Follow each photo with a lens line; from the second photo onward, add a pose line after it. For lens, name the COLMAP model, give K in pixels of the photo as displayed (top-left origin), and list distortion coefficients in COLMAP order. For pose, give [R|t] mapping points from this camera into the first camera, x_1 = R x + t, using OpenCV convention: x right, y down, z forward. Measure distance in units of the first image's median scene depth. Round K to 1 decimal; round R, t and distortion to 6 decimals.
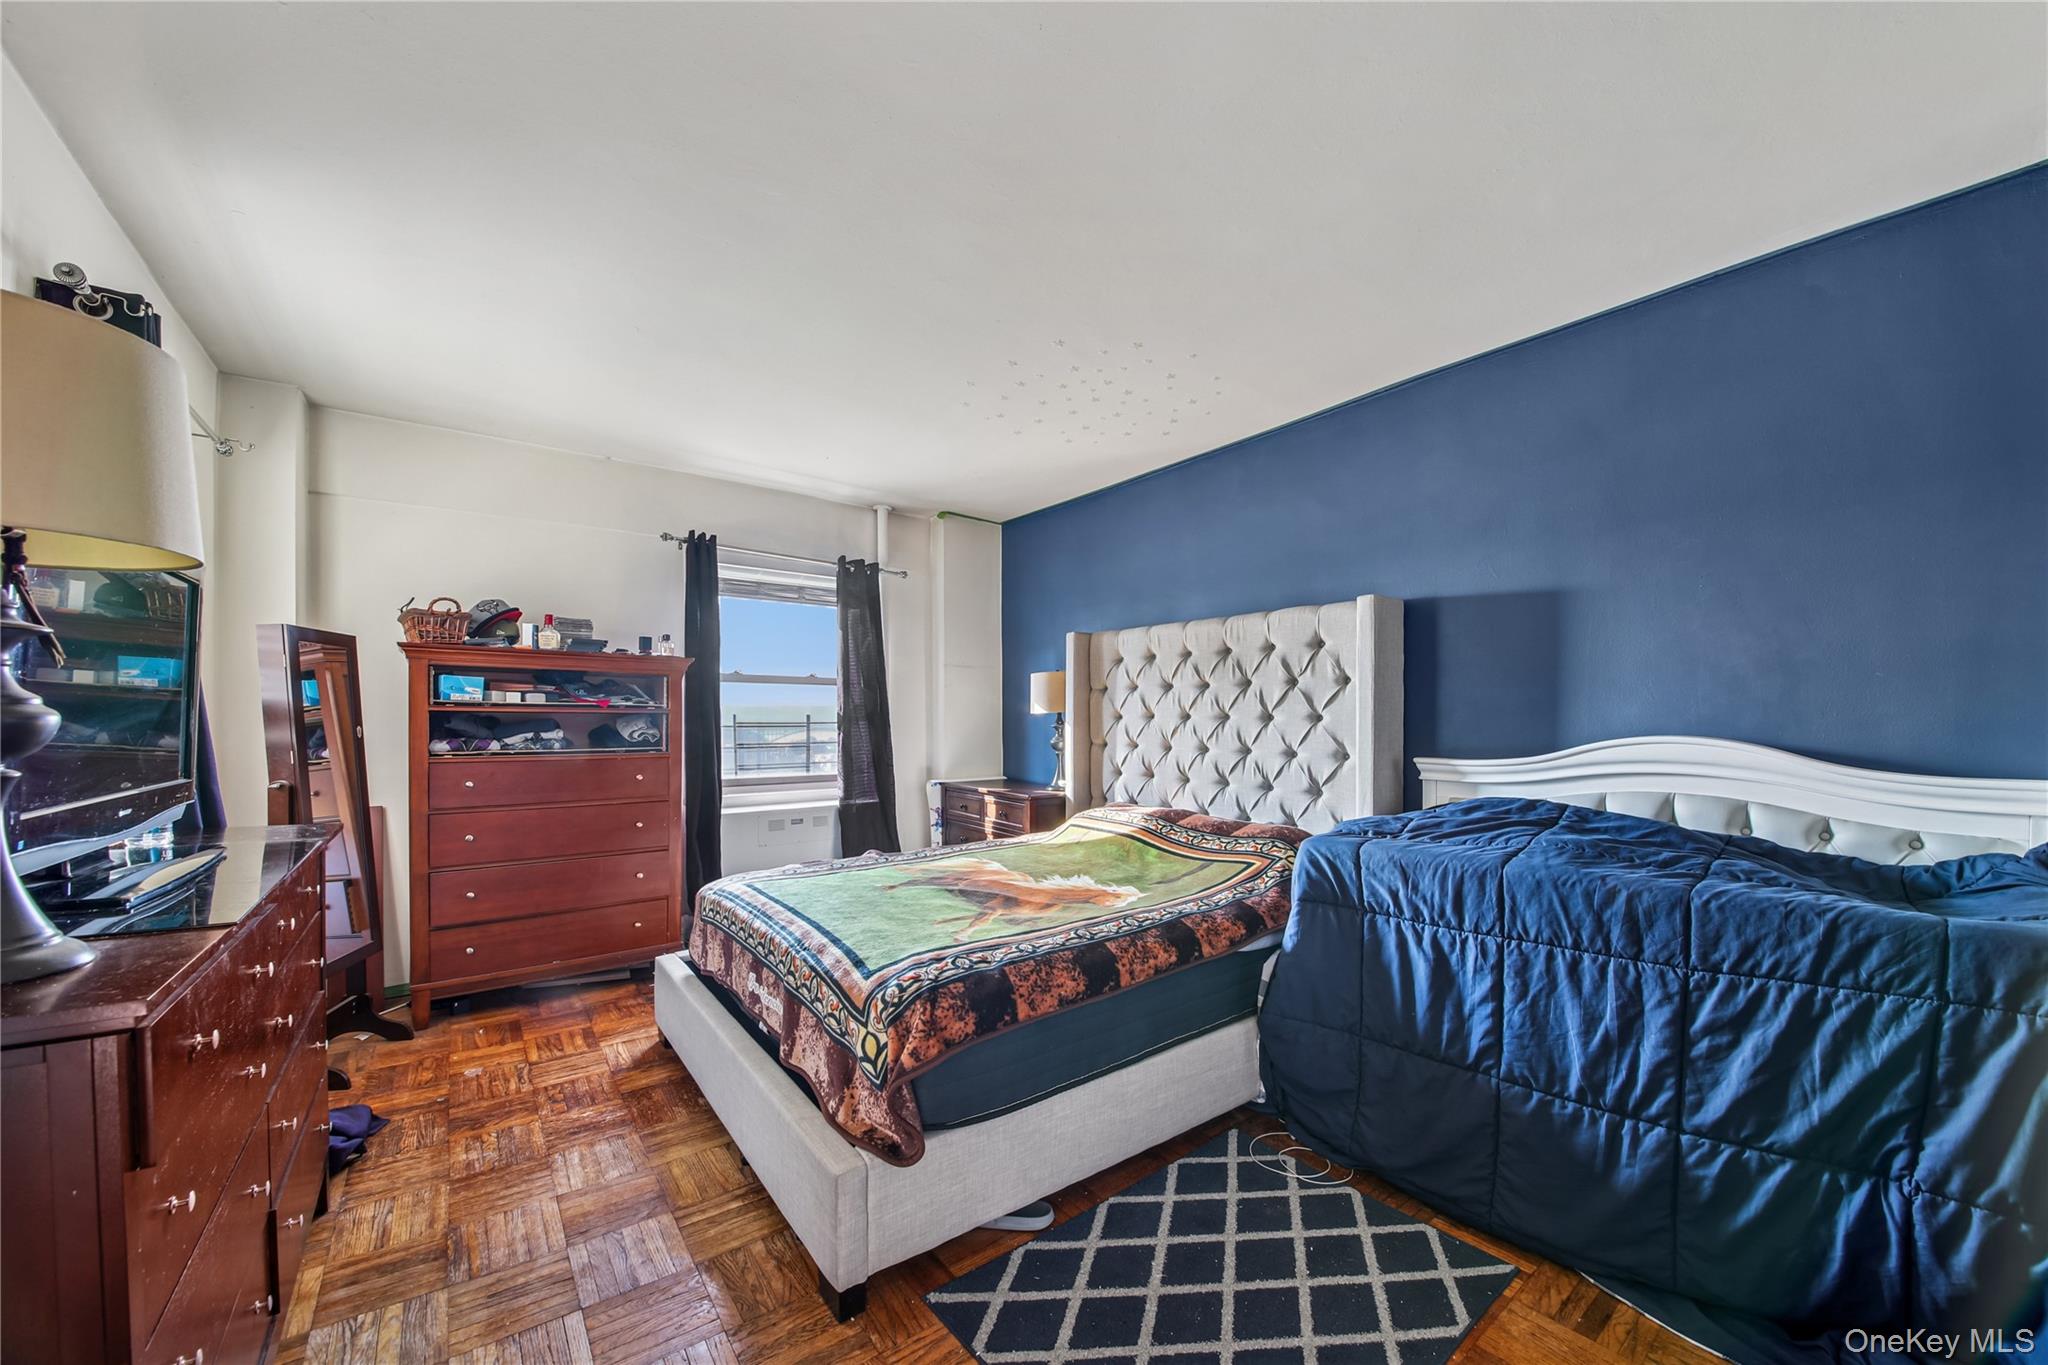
lens RADIAL K [[721.9, 0, 1022.0], [0, 721.9, 712.3], [0, 0, 1]] dist [0.000498, 0.000005]
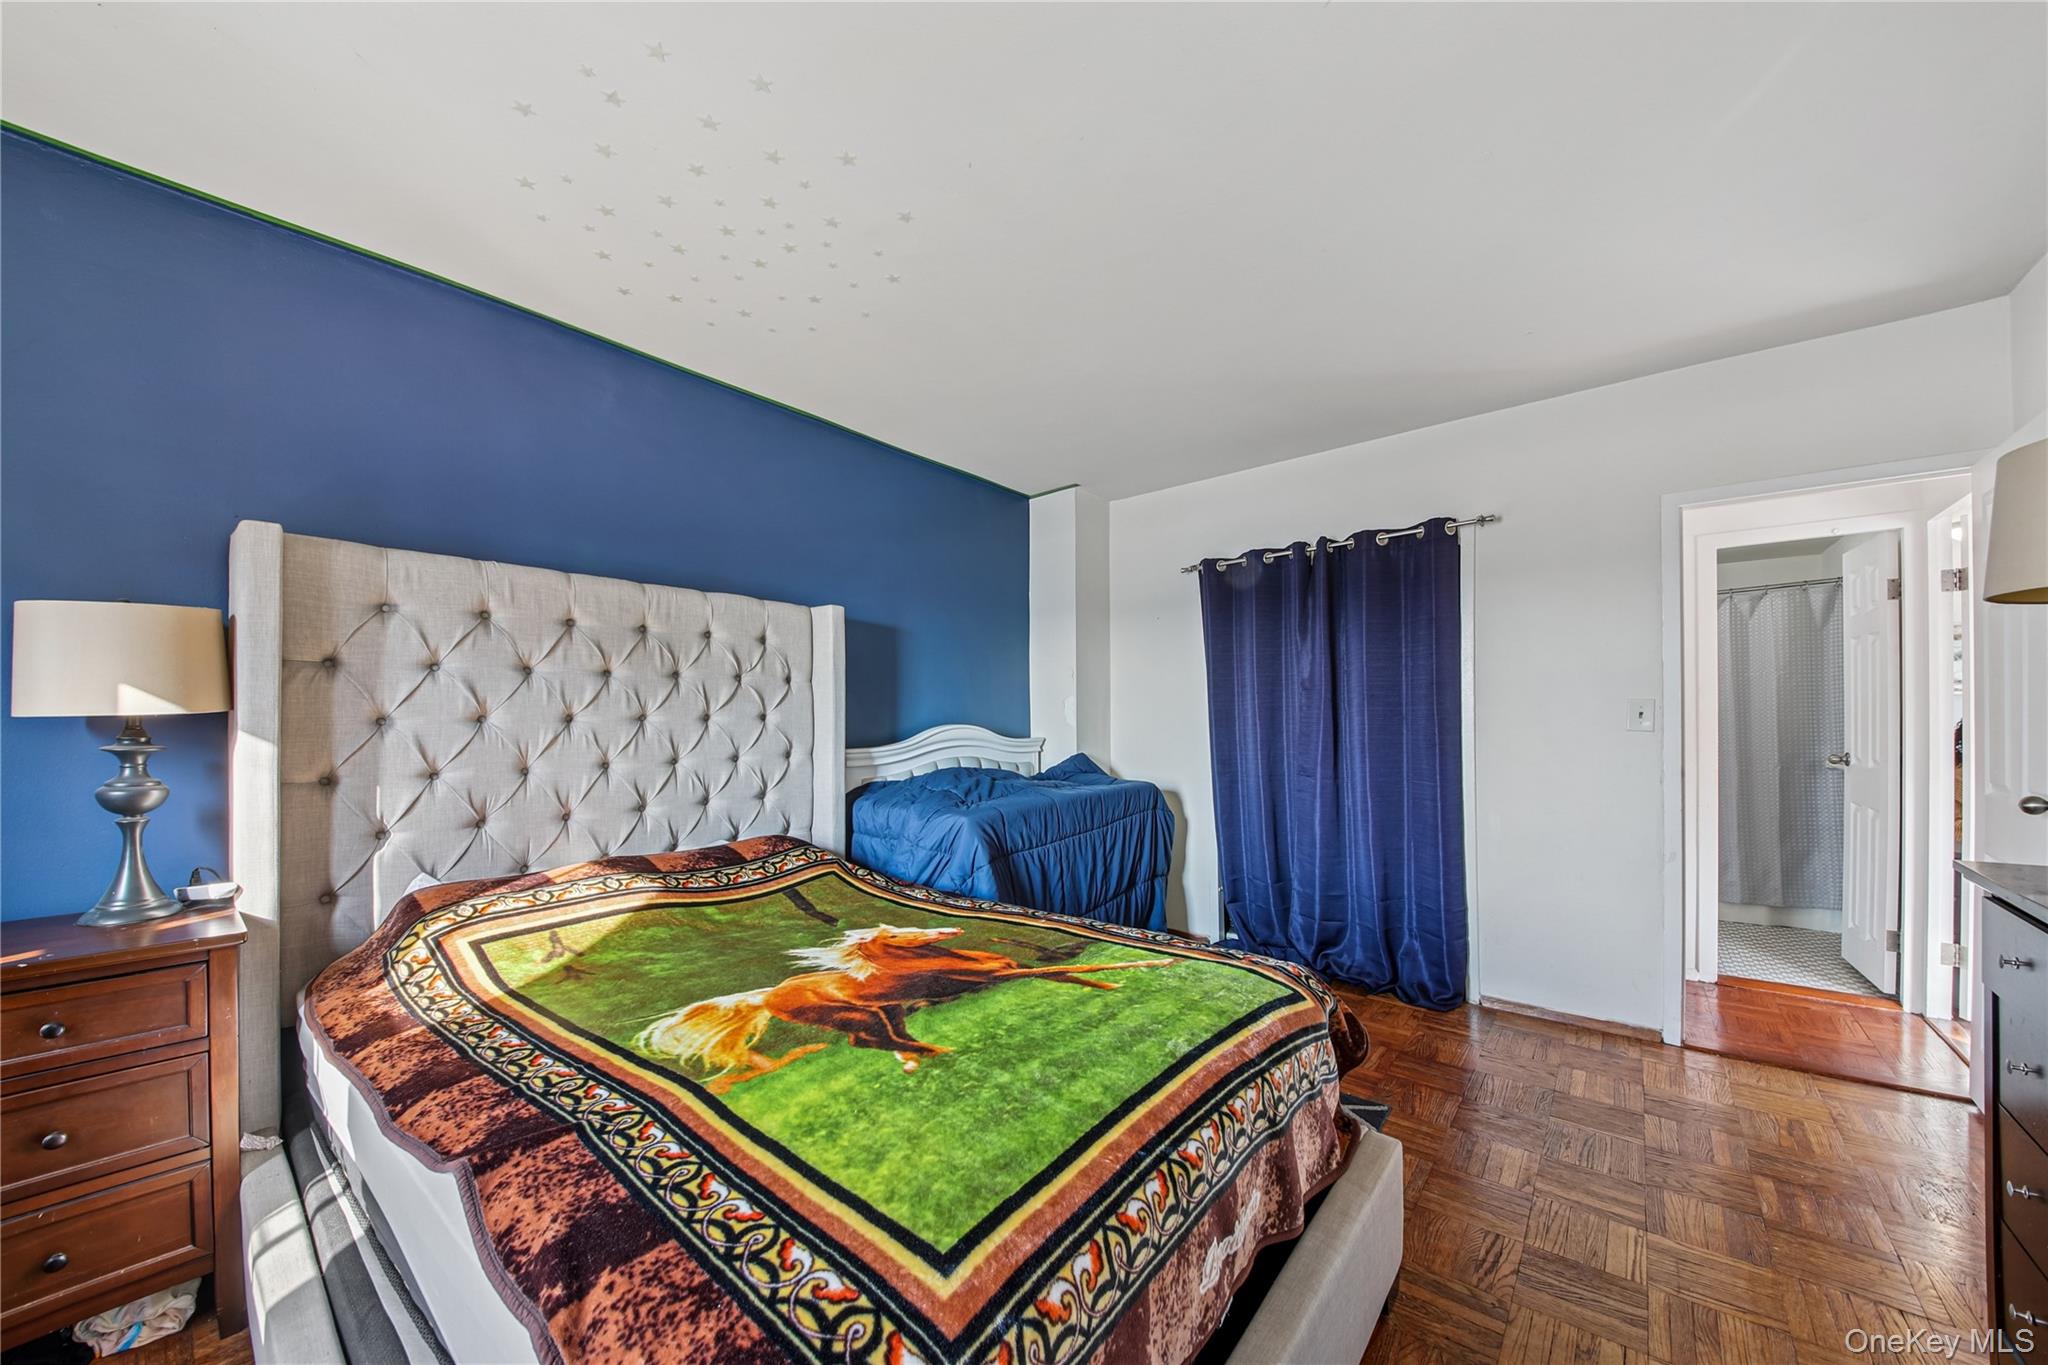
lens RADIAL K [[721.9, 0, 1022.0], [0, 721.9, 712.3], [0, 0, 1]] dist [0.000498, 0.000005]
pose [[-0.244106, -0.005971, 0.969730, -0.647443], [-0.000964, 0.999982, 0.005915, -0.004412], [-0.969748, 0.000509, -0.244107, 0.979806]]
